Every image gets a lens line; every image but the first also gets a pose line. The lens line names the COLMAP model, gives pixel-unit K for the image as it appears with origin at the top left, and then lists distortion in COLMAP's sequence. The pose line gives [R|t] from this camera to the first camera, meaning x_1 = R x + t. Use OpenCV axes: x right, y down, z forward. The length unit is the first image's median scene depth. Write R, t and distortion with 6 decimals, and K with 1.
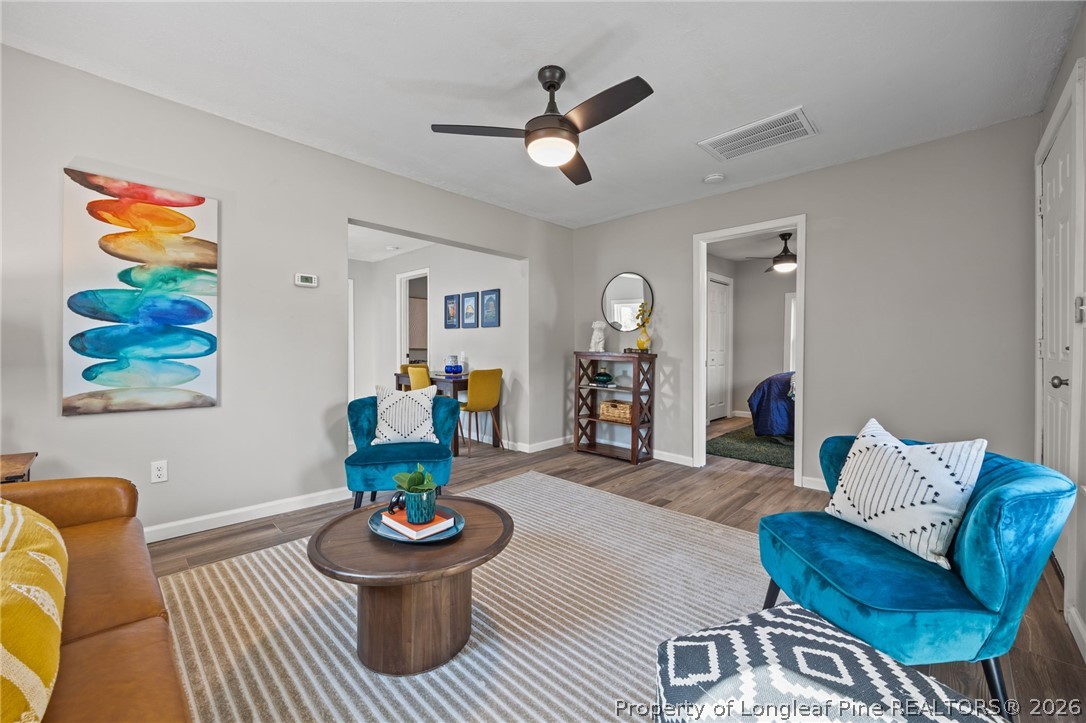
lens RADIAL K [[414.6, 0, 546.0], [0, 414.6, 355.2], [0, 0, 1]] dist [-0.006970, 0.000228]
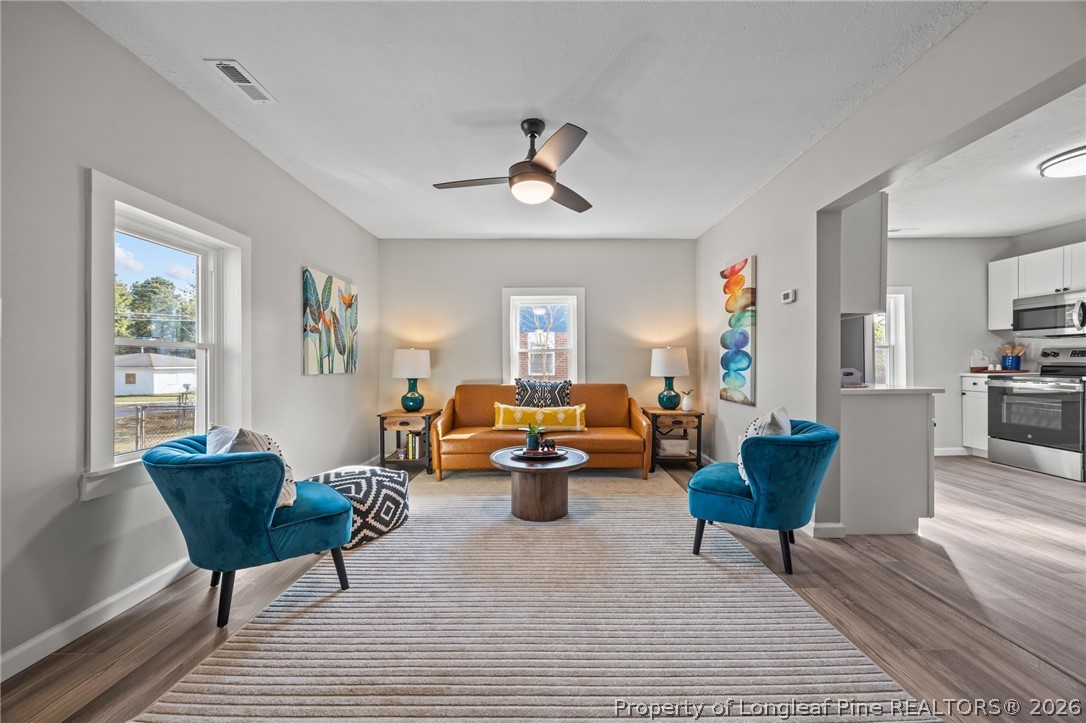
lens RADIAL K [[414.6, 0, 548.4], [0, 414.6, 363.4], [0, 0, 1]] dist [-0.006970, 0.000228]
pose [[-0.720790, -0.002360, -0.693150, 0.692943], [-0.004481, 0.999989, 0.001254, -0.018531], [0.693140, 0.004010, -0.720792, 1.649145]]
